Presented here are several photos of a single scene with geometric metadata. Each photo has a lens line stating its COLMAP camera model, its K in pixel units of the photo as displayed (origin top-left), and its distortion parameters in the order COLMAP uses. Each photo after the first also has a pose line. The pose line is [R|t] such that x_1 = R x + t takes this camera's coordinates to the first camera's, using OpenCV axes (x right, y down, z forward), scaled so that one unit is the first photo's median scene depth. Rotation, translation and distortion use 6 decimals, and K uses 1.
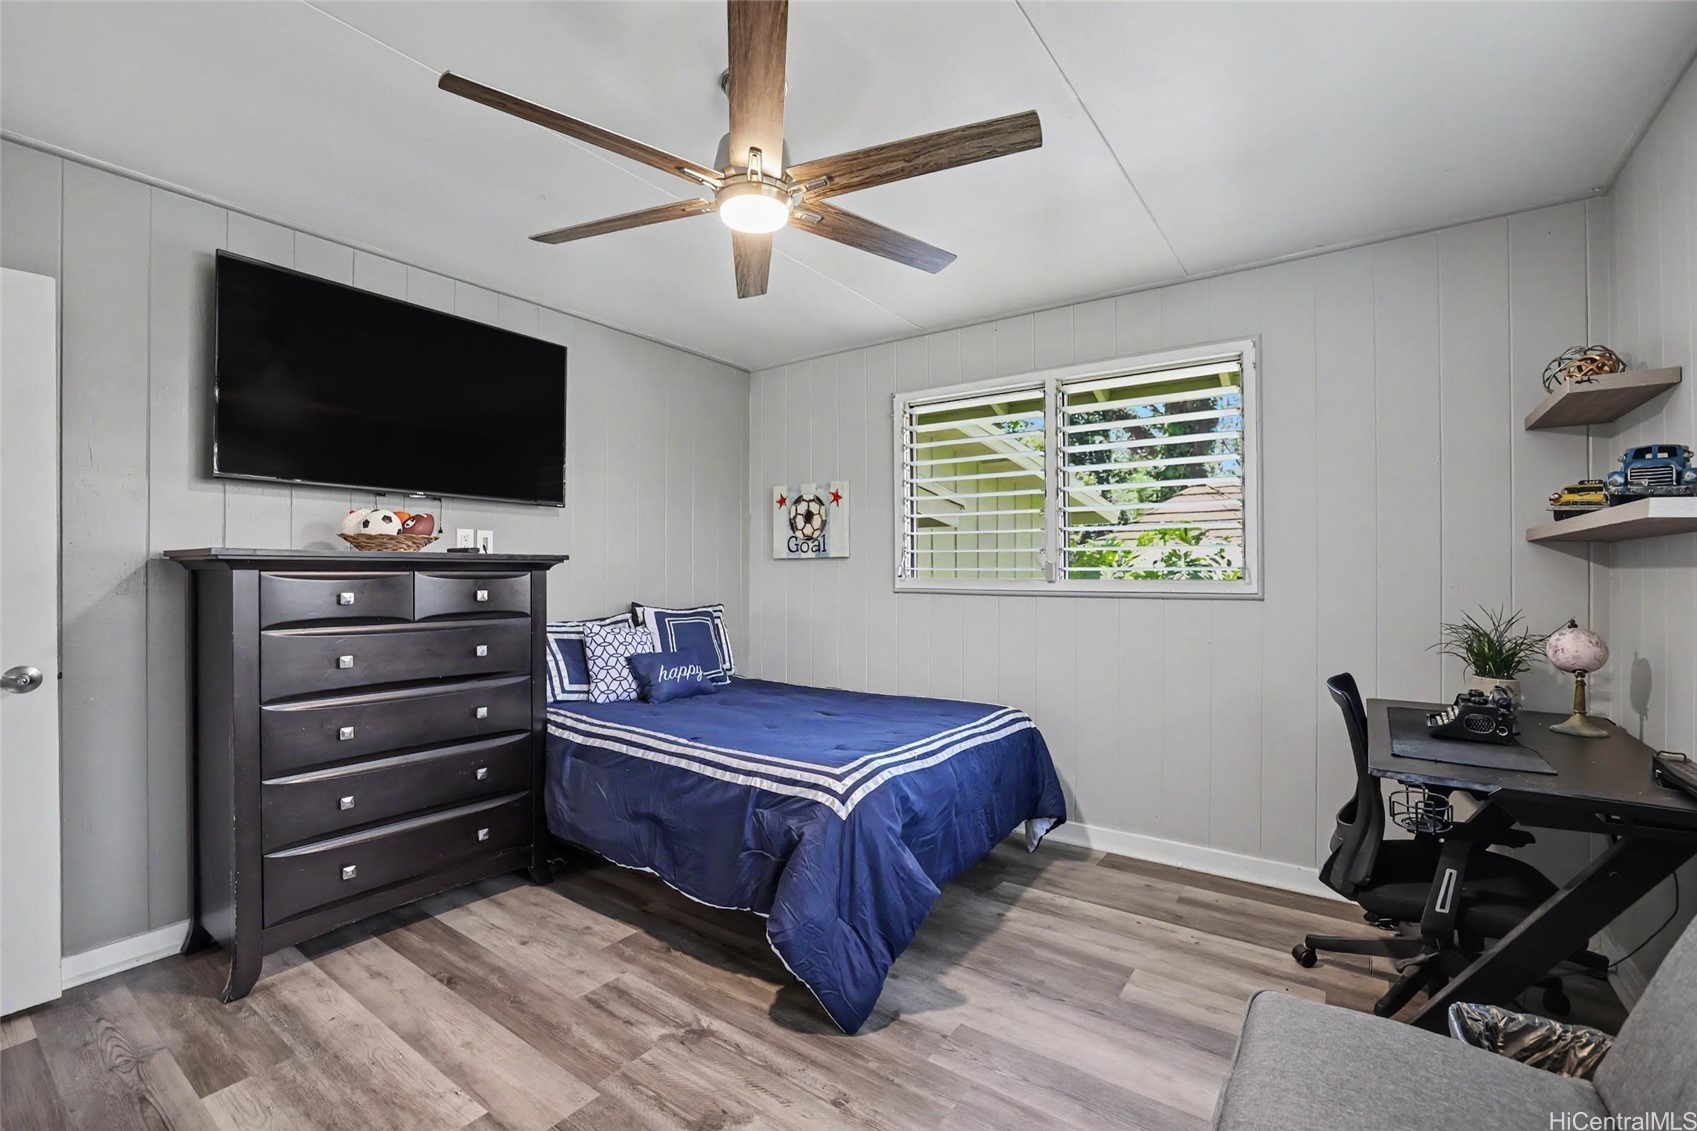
lens RADIAL K [[753.8, 0, 850.6], [0, 753.8, 560.2], [0, 0, 1]] dist [-0.056587, 0.025386]
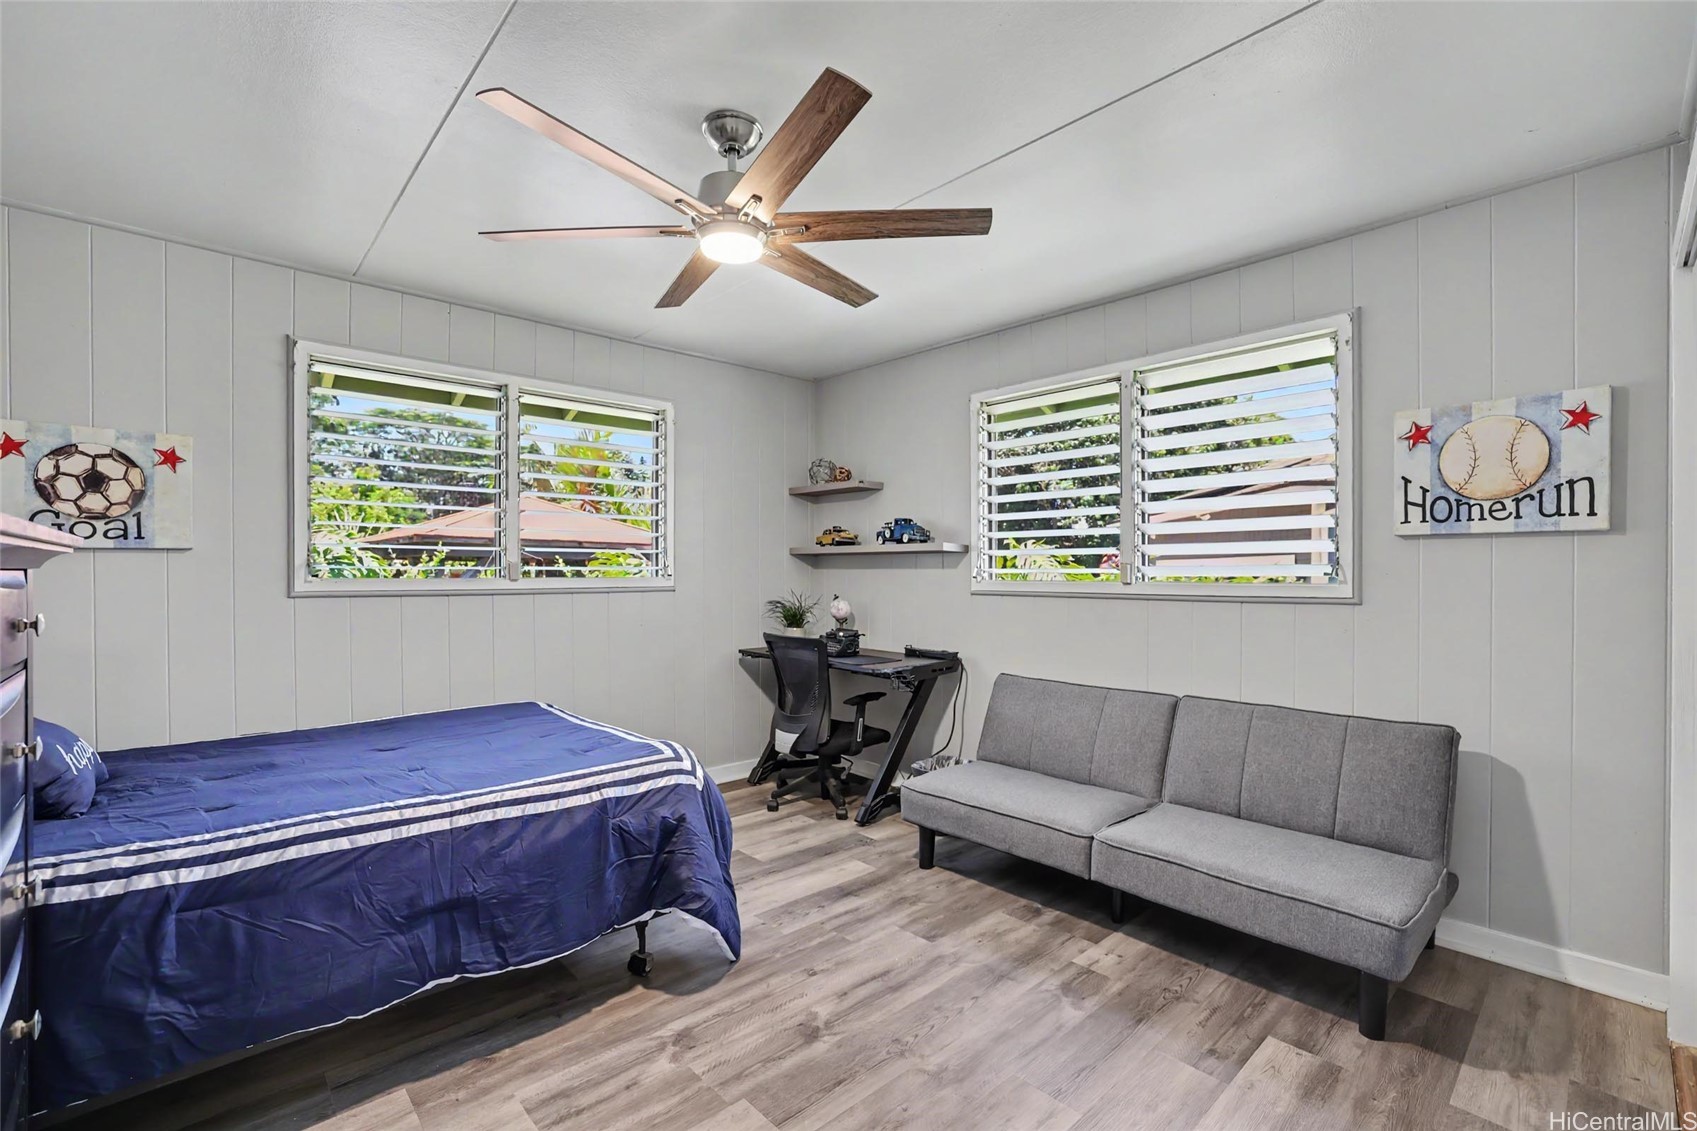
lens RADIAL K [[753.8, 0, 850.6], [0, 753.8, 560.2], [0, 0, 1]] dist [-0.056587, 0.025386]
pose [[0.186294, 0.012449, 0.982415, -0.577225], [-0.016447, 0.999819, -0.009551, 0.002949], [-0.982356, -0.014379, 0.186465, 0.303935]]
